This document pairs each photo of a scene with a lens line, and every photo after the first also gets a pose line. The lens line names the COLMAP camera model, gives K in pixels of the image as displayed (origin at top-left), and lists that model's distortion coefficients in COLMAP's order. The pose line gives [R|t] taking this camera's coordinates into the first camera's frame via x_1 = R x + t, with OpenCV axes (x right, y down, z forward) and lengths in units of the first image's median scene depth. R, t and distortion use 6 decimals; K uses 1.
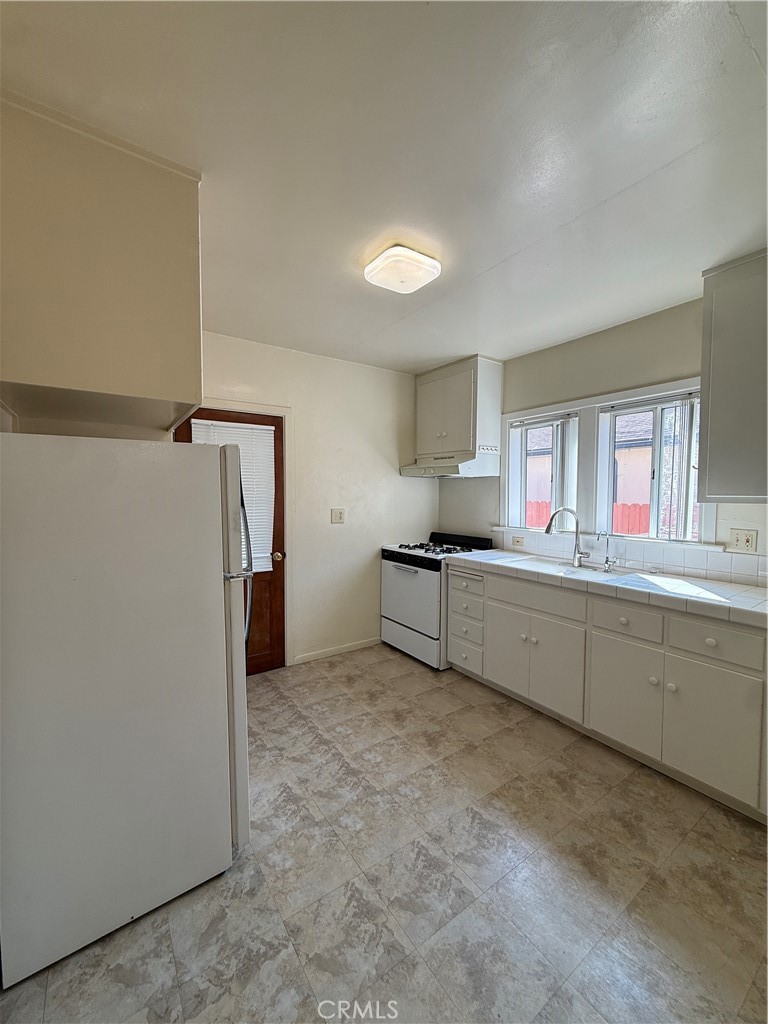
lens RADIAL K [[405.3, 0, 381.3], [0, 405.3, 511.9], [0, 0, 1]] dist [0.000796, -0.000248]
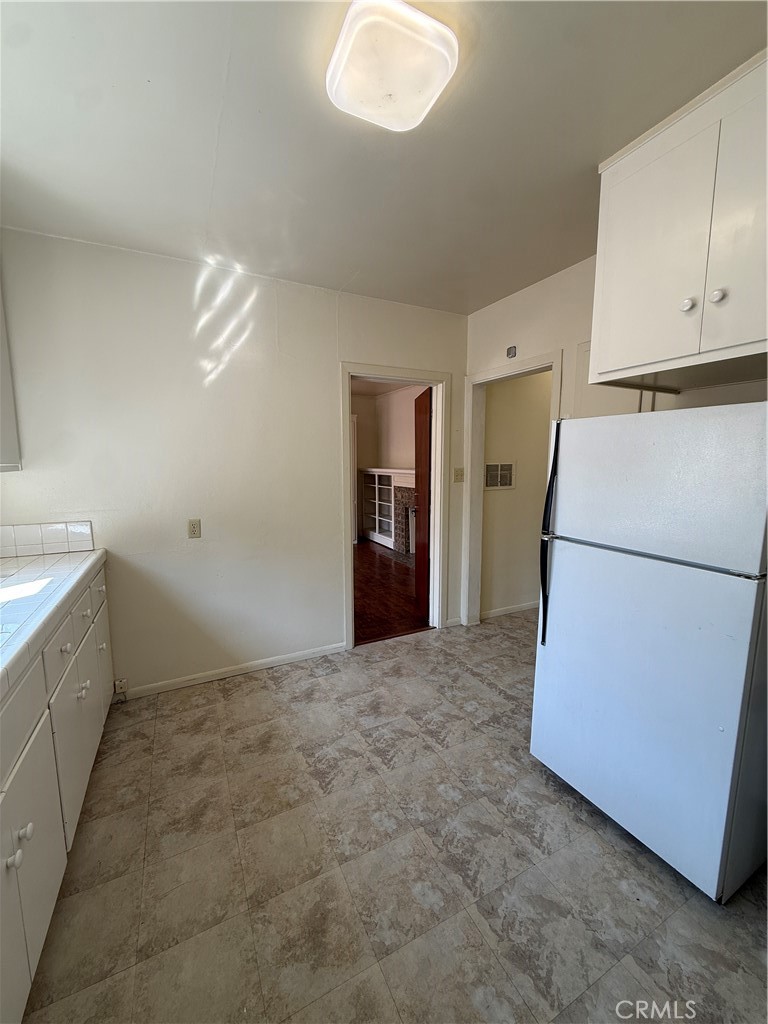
lens RADIAL K [[405.3, 0, 381.4], [0, 405.3, 515.5], [0, 0, 1]] dist [0.000796, -0.000248]
pose [[-0.990220, -0.021966, 0.137776, -0.023253], [0.003414, 0.983417, 0.181327, -0.073177], [-0.139474, 0.180024, -0.973724, 1.458467]]
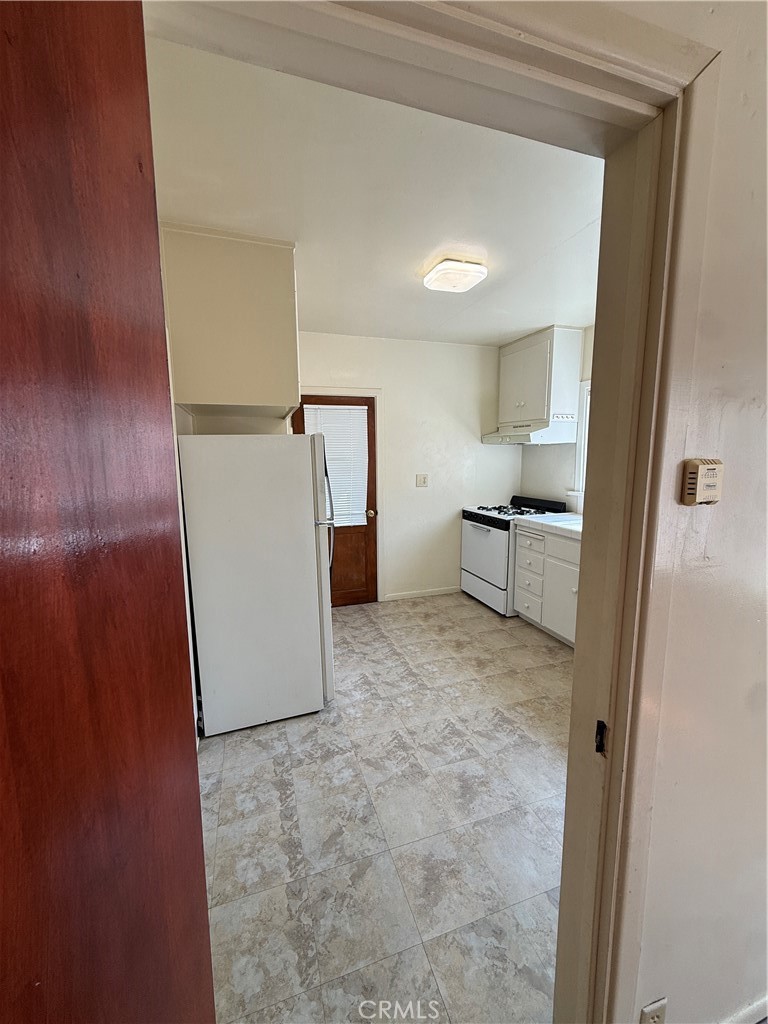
lens RADIAL K [[405.3, 0, 382.2], [0, 405.3, 512.7], [0, 0, 1]] dist [0.000796, -0.000248]
pose [[0.958760, 0.027752, -0.282859, 0.177756], [-0.000317, 0.995325, 0.096580, -0.015384], [0.284217, -0.092507, 0.954287, -0.231803]]
